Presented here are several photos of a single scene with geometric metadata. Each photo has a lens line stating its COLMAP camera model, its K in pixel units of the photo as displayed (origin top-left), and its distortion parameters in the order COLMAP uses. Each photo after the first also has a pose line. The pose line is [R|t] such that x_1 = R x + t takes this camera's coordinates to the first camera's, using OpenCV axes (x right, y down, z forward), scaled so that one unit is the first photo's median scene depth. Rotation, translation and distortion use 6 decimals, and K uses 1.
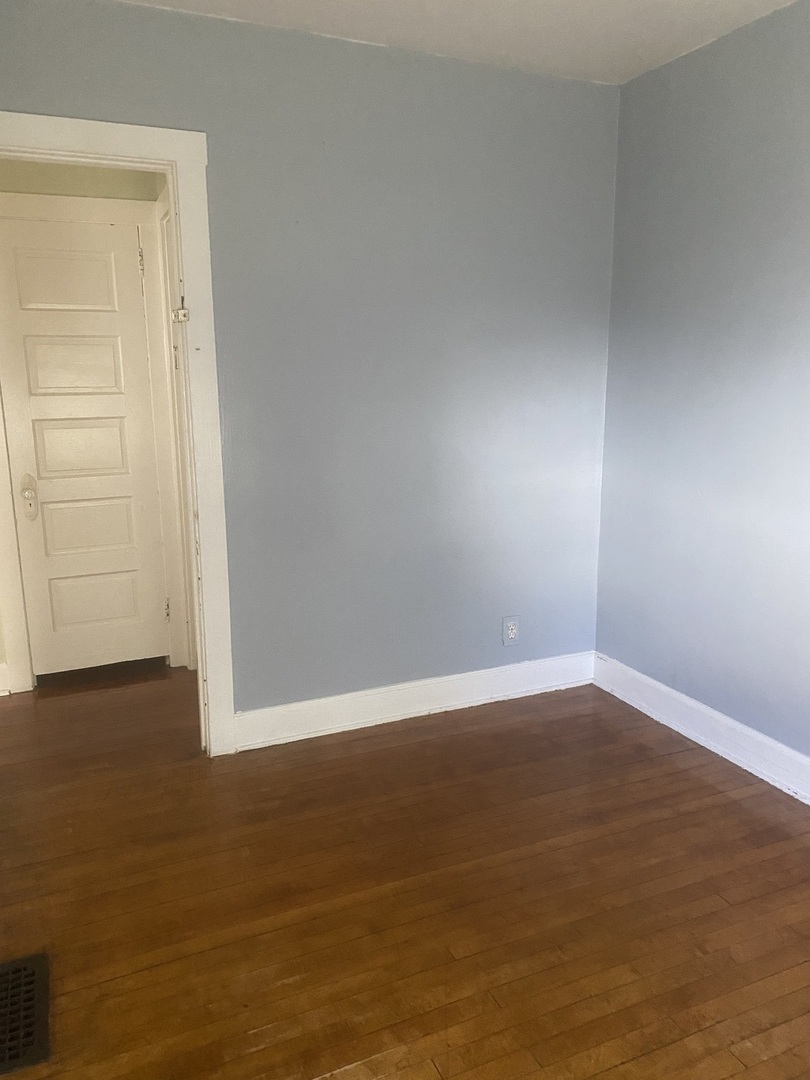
lens RADIAL K [[806.7, 0, 405.0], [0, 806.7, 540.0], [0, 0, 1]] dist [-0.002583, -0.005882]
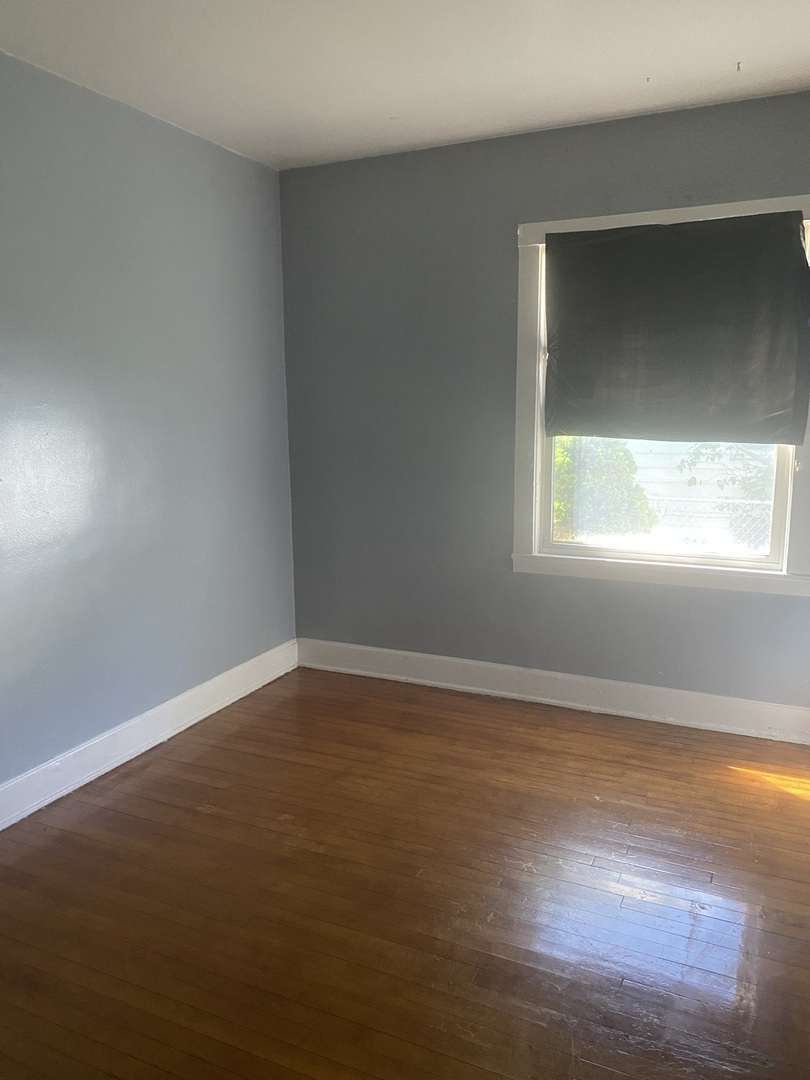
lens RADIAL K [[806.7, 0, 405.0], [0, 806.7, 540.0], [0, 0, 1]] dist [-0.002583, -0.005882]
pose [[-0.658464, -0.142872, 0.738927, -0.771937], [0.148674, 0.937776, 0.313804, -0.372194], [-0.737782, 0.316488, -0.596250, 1.554959]]
